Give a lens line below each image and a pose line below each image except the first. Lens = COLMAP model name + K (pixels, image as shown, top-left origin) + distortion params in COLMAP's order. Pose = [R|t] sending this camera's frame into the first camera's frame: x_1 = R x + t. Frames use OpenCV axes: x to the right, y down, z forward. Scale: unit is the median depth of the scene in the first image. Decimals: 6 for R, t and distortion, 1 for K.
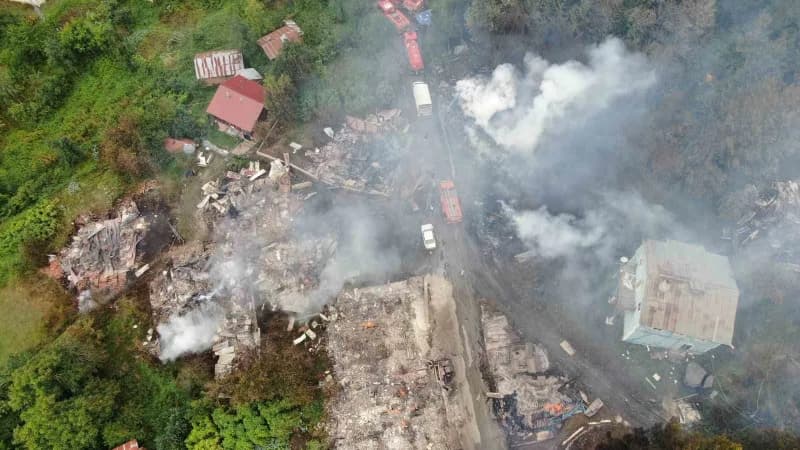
lens RADIAL K [[575.5, 0, 400.0], [0, 575.5, 225.0], [0, 0, 1]] dist [-0.020841, 0.003399]
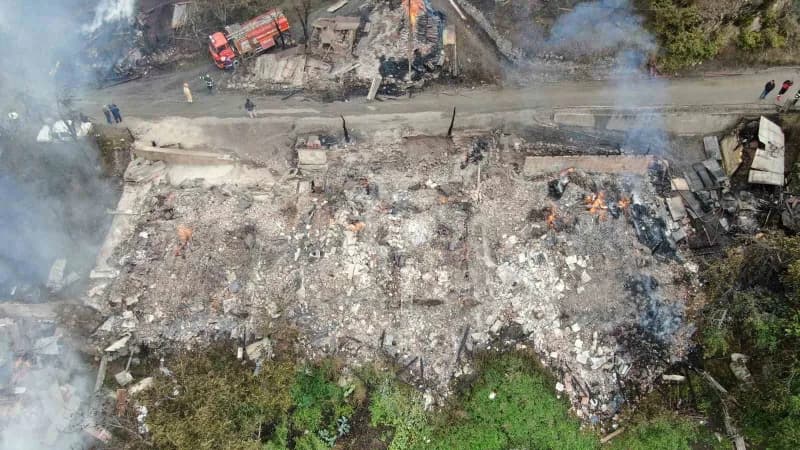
lens RADIAL K [[575.5, 0, 400.0], [0, 575.5, 225.0], [0, 0, 1]] dist [-0.020841, 0.003399]
pose [[0.184616, -0.754638, 0.629633, -0.309093], [0.867444, 0.426280, 0.256567, 0.202140], [-0.462015, 0.498805, 0.733304, 0.543186]]
